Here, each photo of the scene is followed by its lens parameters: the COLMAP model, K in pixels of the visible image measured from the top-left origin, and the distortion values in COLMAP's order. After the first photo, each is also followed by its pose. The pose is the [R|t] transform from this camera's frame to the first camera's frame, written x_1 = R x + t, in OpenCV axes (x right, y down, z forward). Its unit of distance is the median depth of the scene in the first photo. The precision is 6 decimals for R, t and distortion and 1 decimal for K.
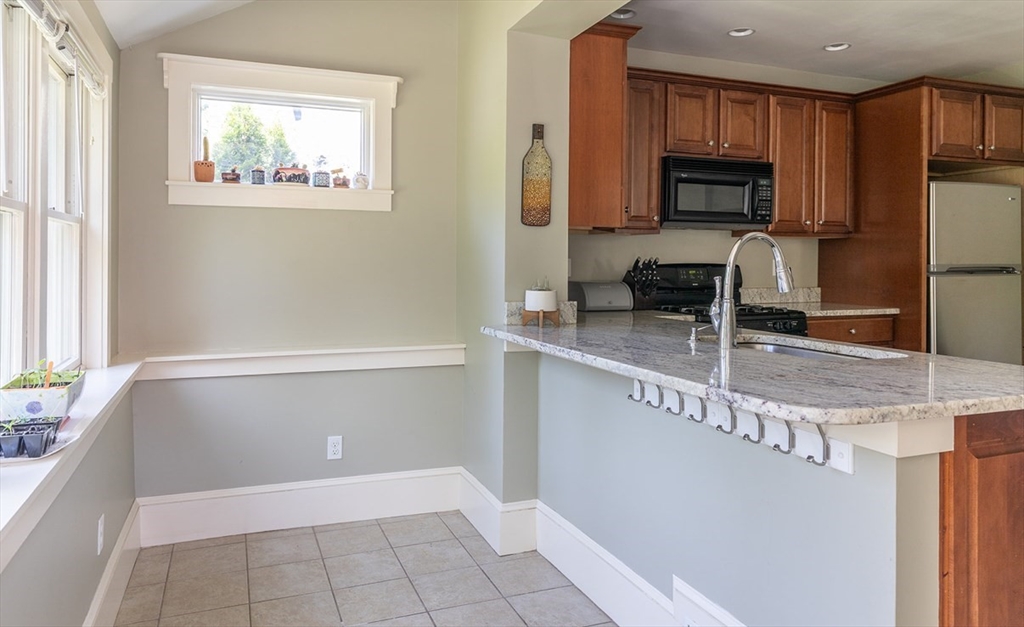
lens RADIAL K [[695.8, 0, 520.0], [0, 695.8, 263.3], [0, 0, 1]] dist [0.015173, -0.006976]
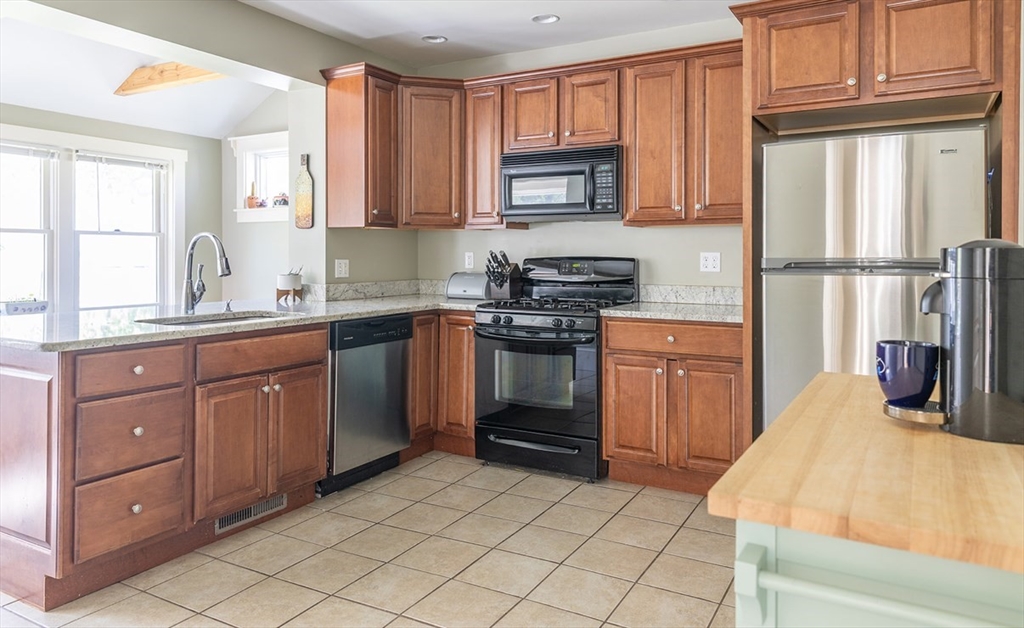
lens RADIAL K [[695.8, 0, 502.9], [0, 695.8, 253.7], [0, 0, 1]] dist [0.015173, -0.006976]
pose [[0.611940, -0.002652, -0.790900, 0.984609], [-0.003930, 0.999972, -0.006393, 0.002795], [0.790894, 0.007020, 0.611912, 0.334916]]
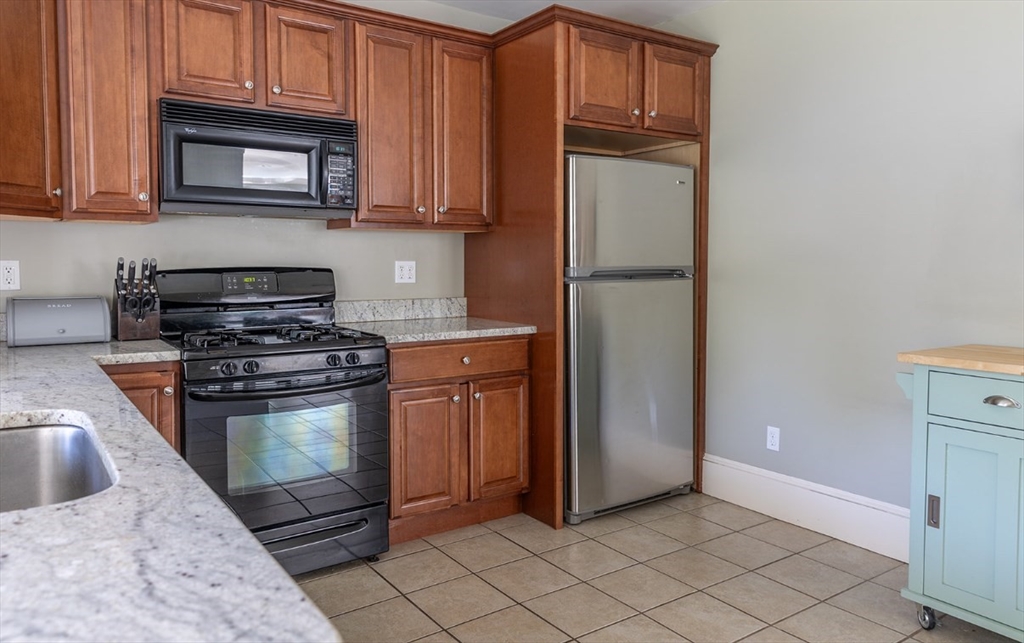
lens RADIAL K [[721.6, 0, 522.8], [0, 721.6, 298.1], [0, 0, 1]] dist [0.009714, -0.005584]
pose [[0.974193, -0.015084, 0.225213, 0.360138], [0.004816, 0.998927, 0.046069, -0.000911], [-0.225666, -0.043795, 0.973220, 0.258115]]
